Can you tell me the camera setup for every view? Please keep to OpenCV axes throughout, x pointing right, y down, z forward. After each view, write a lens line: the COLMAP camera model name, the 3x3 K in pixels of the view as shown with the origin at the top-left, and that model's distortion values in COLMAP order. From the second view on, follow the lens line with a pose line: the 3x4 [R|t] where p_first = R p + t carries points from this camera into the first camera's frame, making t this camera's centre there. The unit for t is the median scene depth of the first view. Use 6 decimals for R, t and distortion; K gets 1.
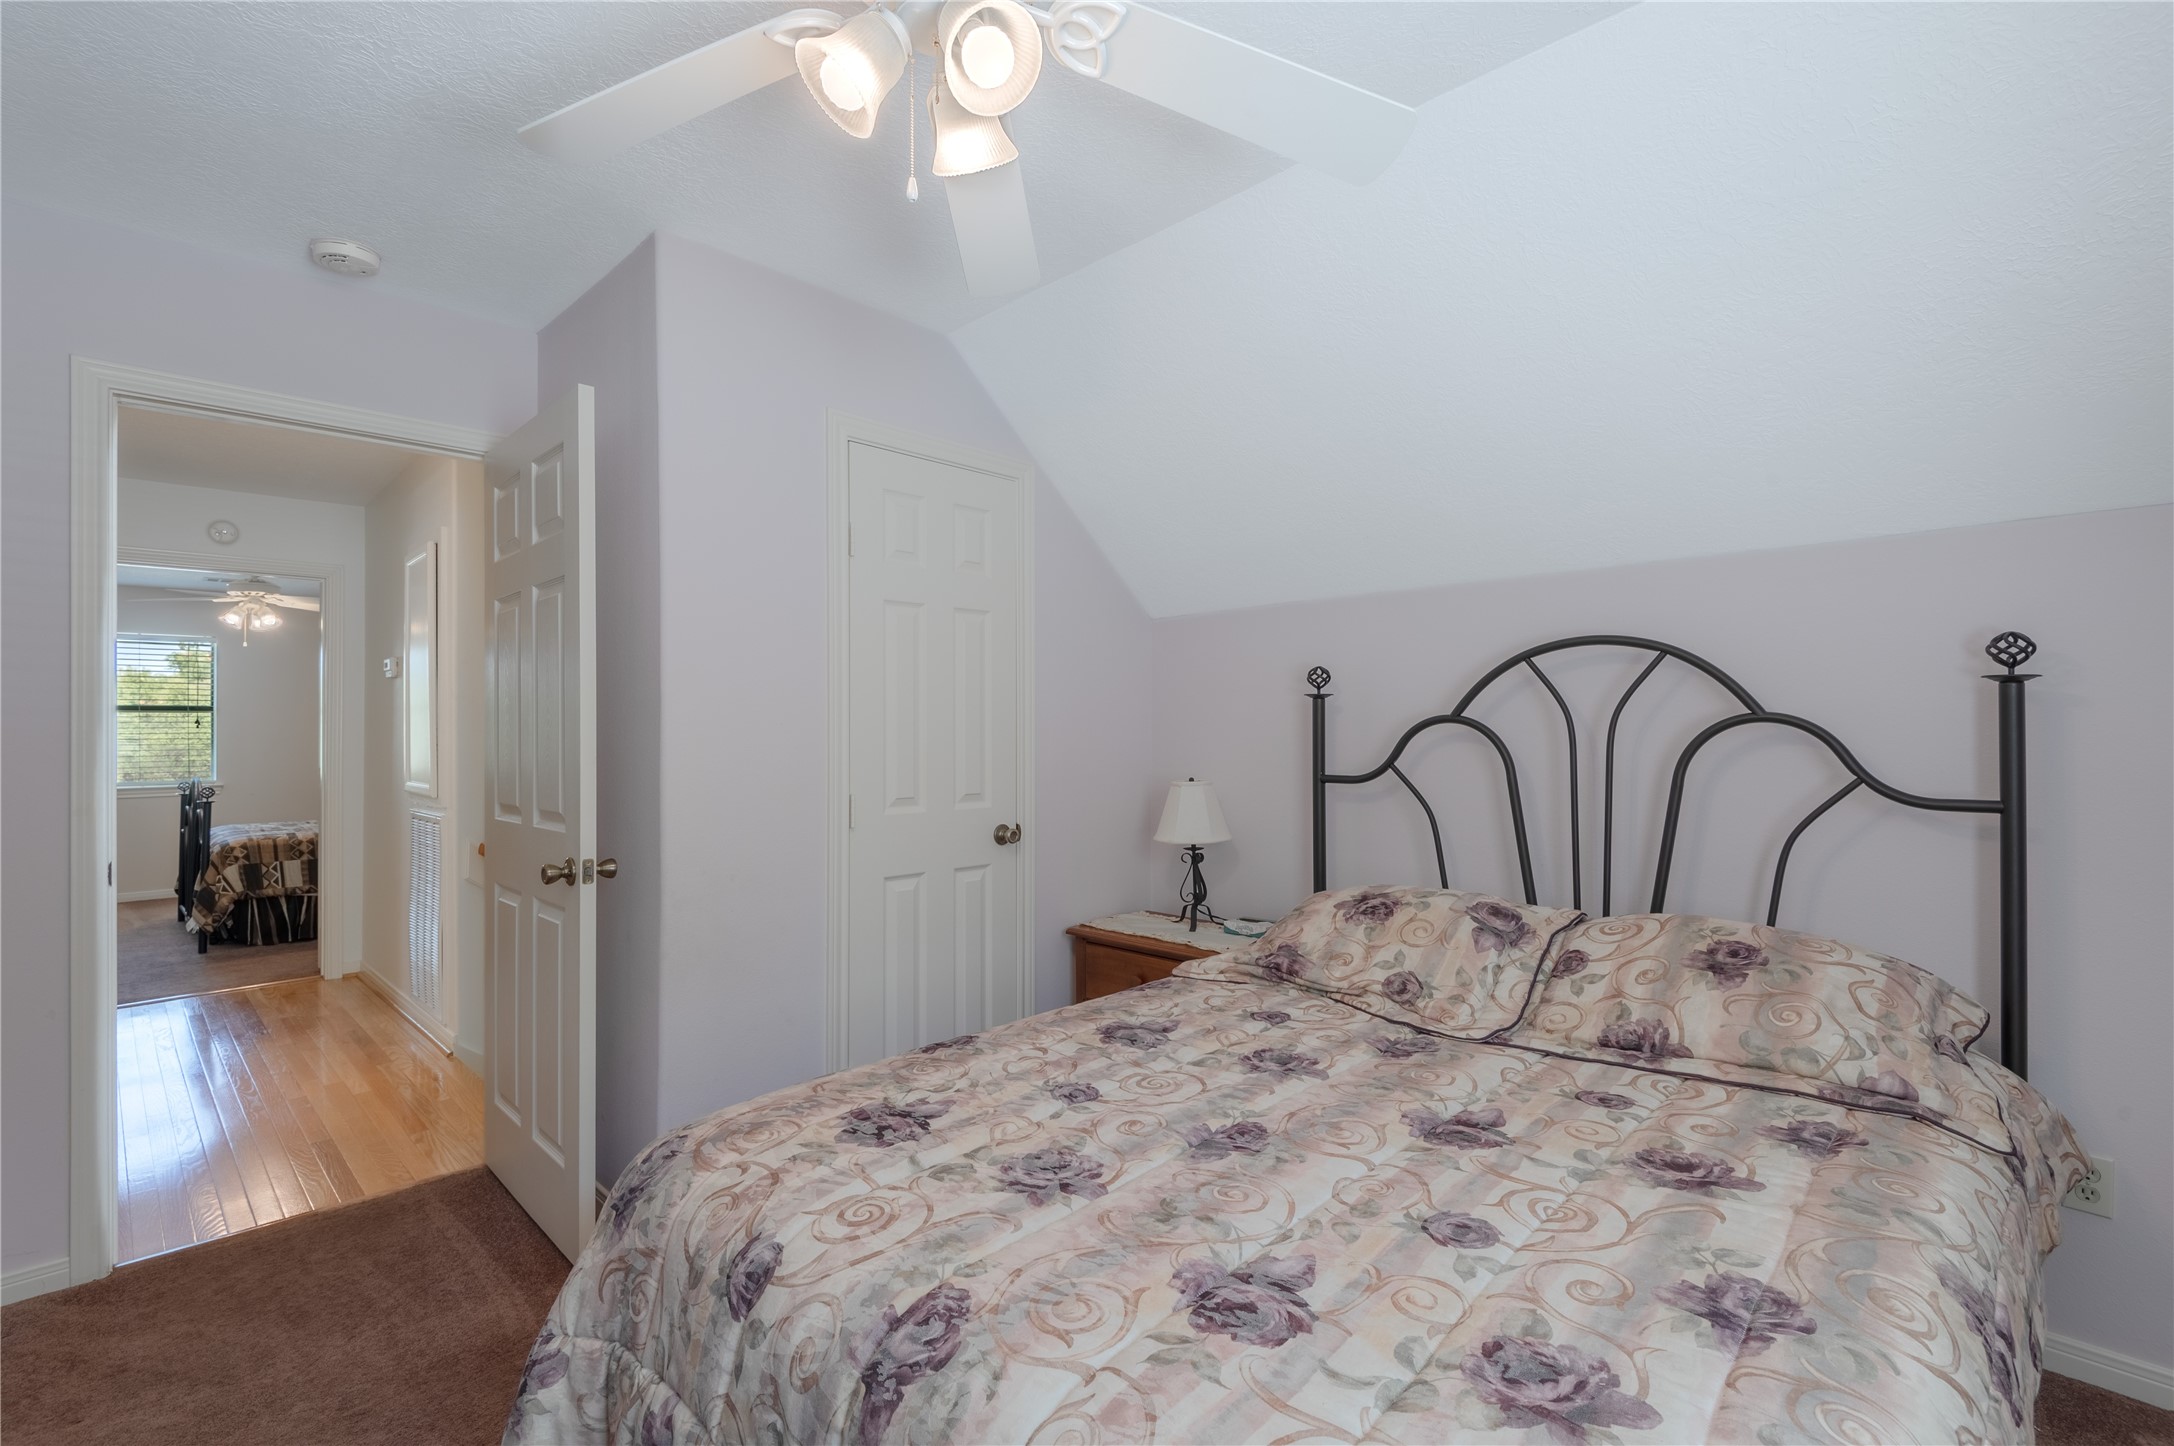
lens RADIAL K [[1014.4, 0, 1085.4], [0, 1014.4, 719.4], [0, 0, 1]] dist [0.022499, -0.003133]
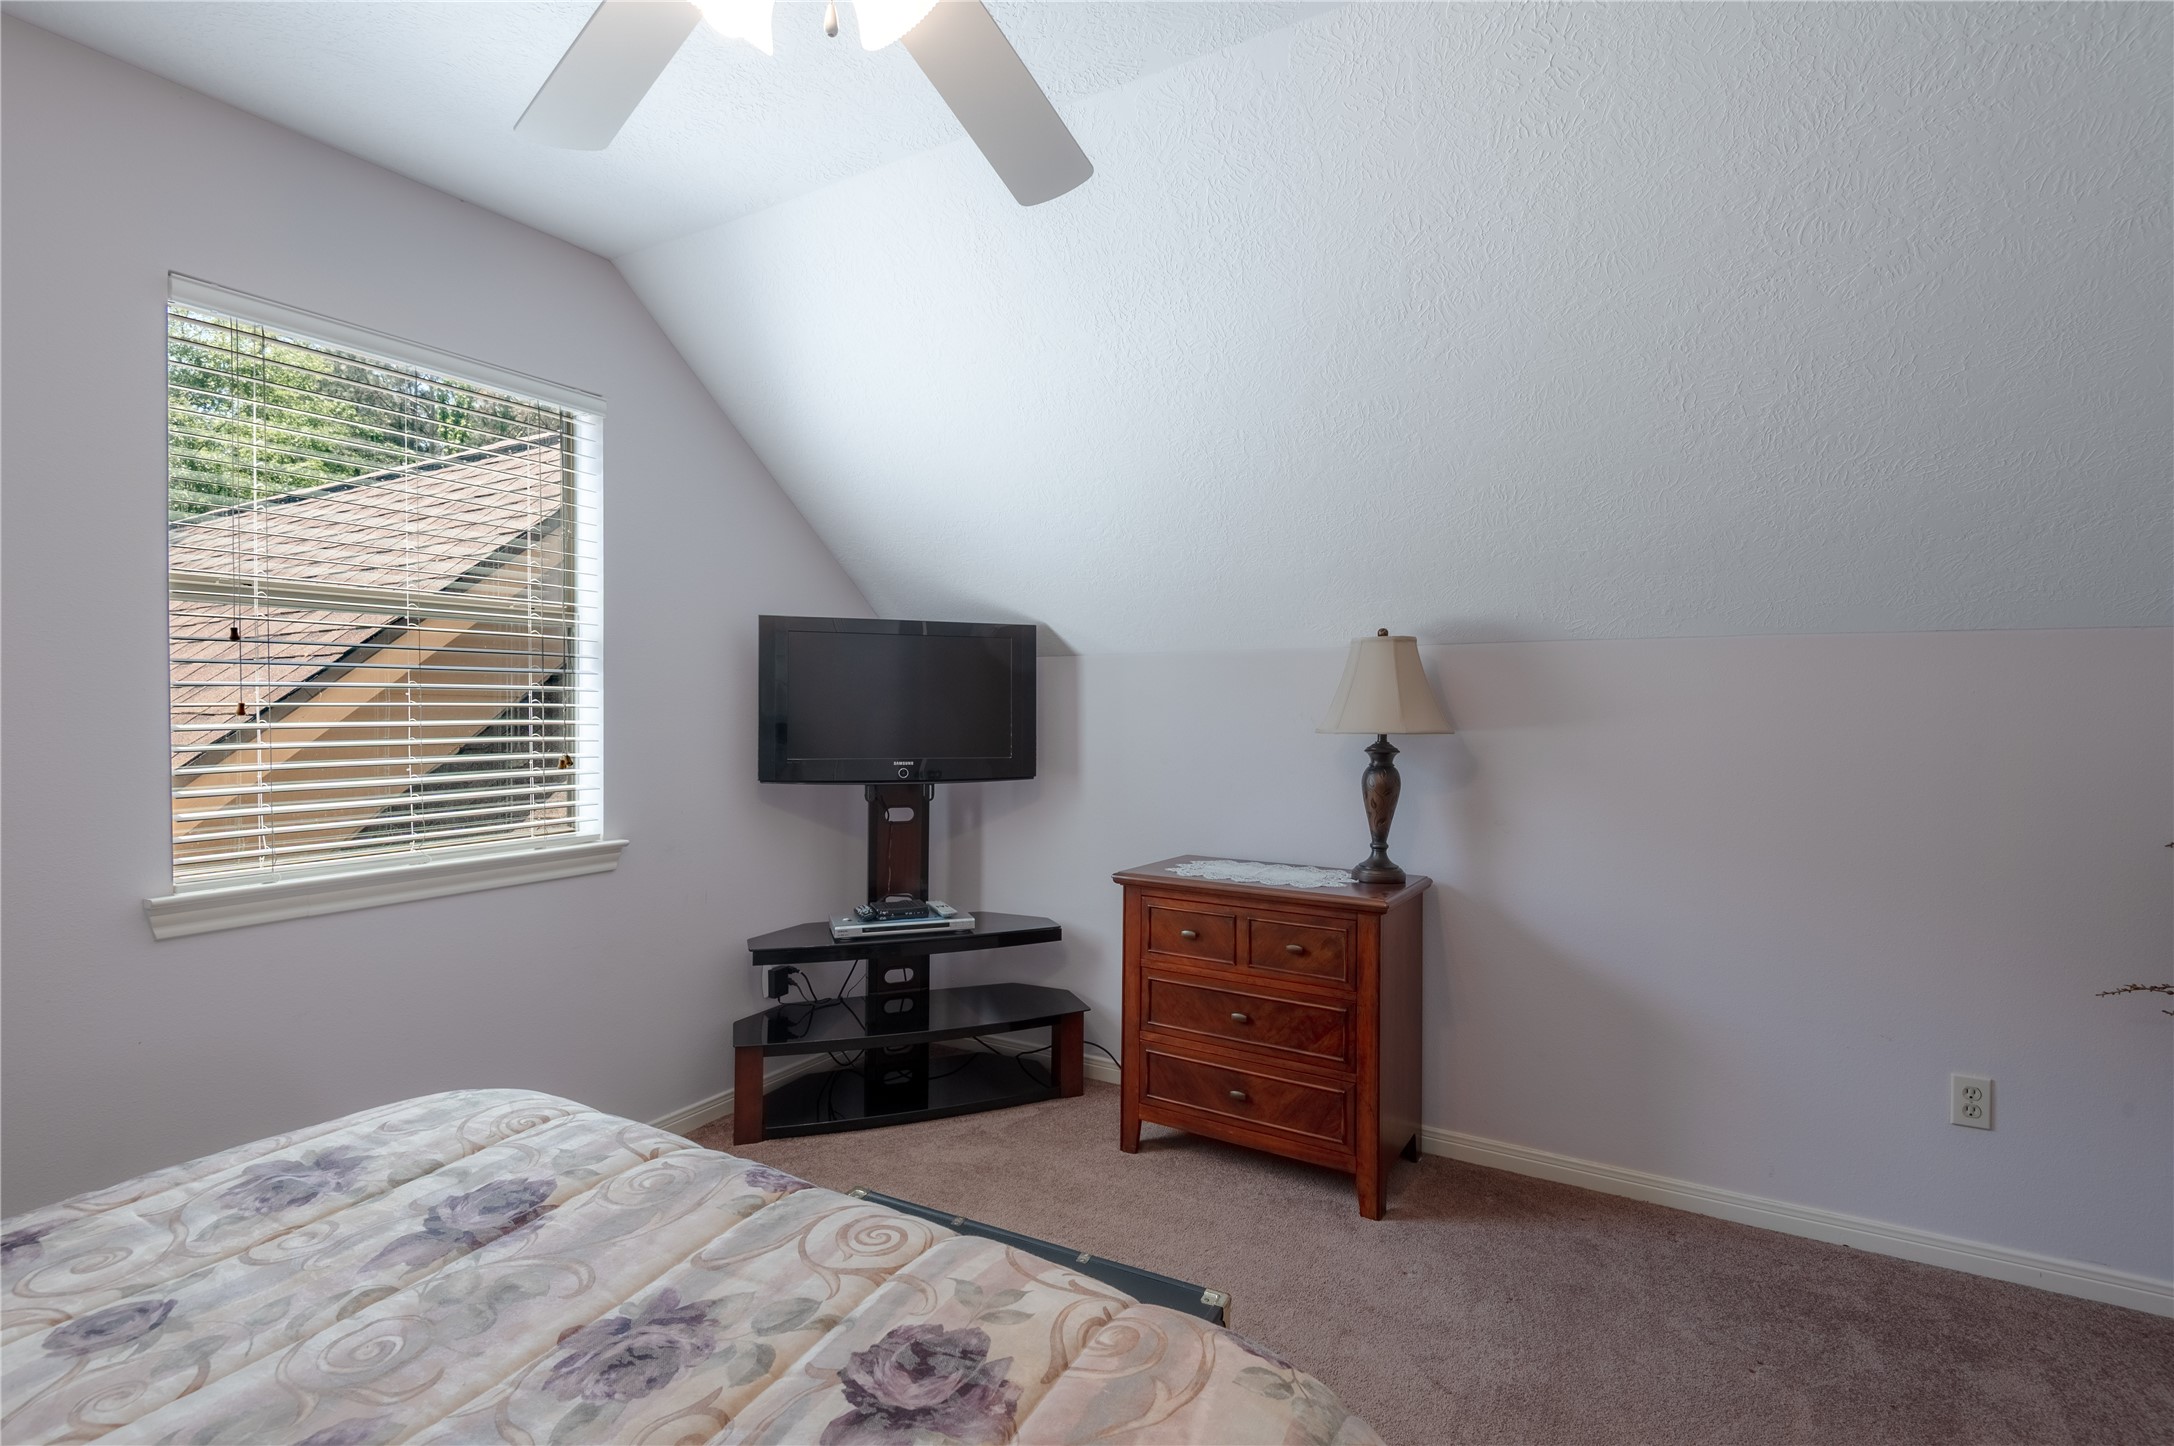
lens RADIAL K [[1014.4, 0, 1095.9], [0, 1014.4, 705.0], [0, 0, 1]] dist [0.022499, -0.003133]
pose [[-0.965009, 0.003672, -0.262193, -0.159879], [0.003529, 0.999993, 0.001013, 0.008323], [0.262195, 0.000052, -0.965015, 1.839216]]
